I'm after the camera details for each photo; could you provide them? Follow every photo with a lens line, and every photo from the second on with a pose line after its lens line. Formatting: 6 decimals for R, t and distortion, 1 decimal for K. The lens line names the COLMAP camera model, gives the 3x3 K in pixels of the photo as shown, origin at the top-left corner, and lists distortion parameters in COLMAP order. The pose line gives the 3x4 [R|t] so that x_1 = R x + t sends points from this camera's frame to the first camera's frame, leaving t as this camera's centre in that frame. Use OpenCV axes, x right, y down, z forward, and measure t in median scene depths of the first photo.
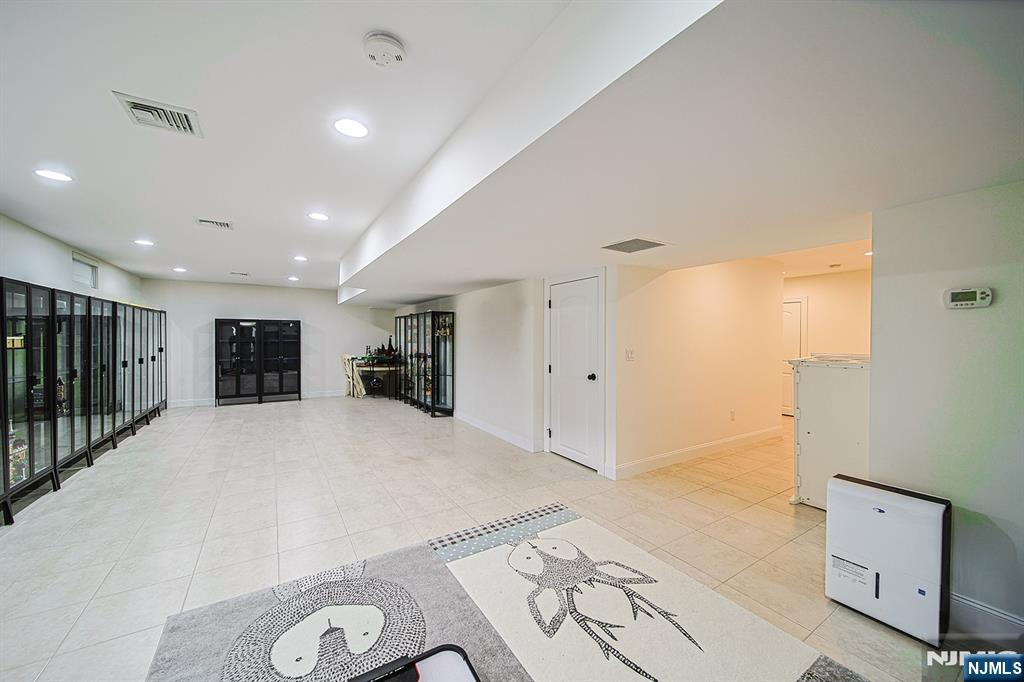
lens RADIAL K [[383.7, 0, 511.3], [0, 383.7, 337.9], [0, 0, 1]] dist [0.001358, -0.001872]
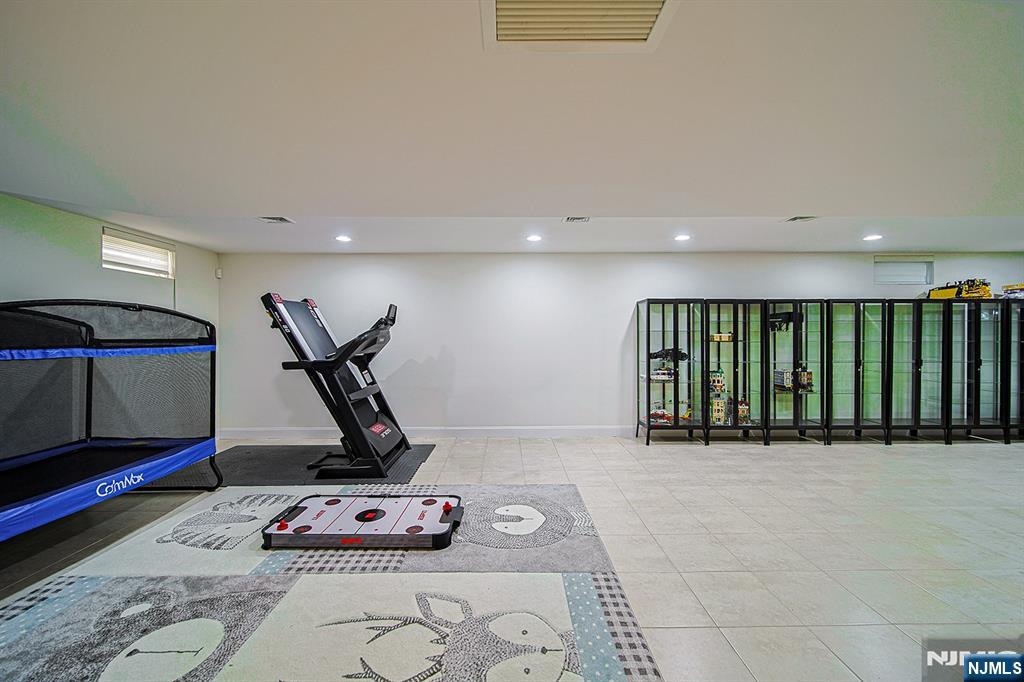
lens RADIAL K [[383.7, 0, 510.8], [0, 383.7, 335.6], [0, 0, 1]] dist [0.001358, -0.001872]
pose [[-0.523453, 0.006695, -0.852028, 0.667761], [-0.002062, 0.999956, 0.009124, -0.012538], [0.852052, 0.006532, -0.523417, 1.314051]]
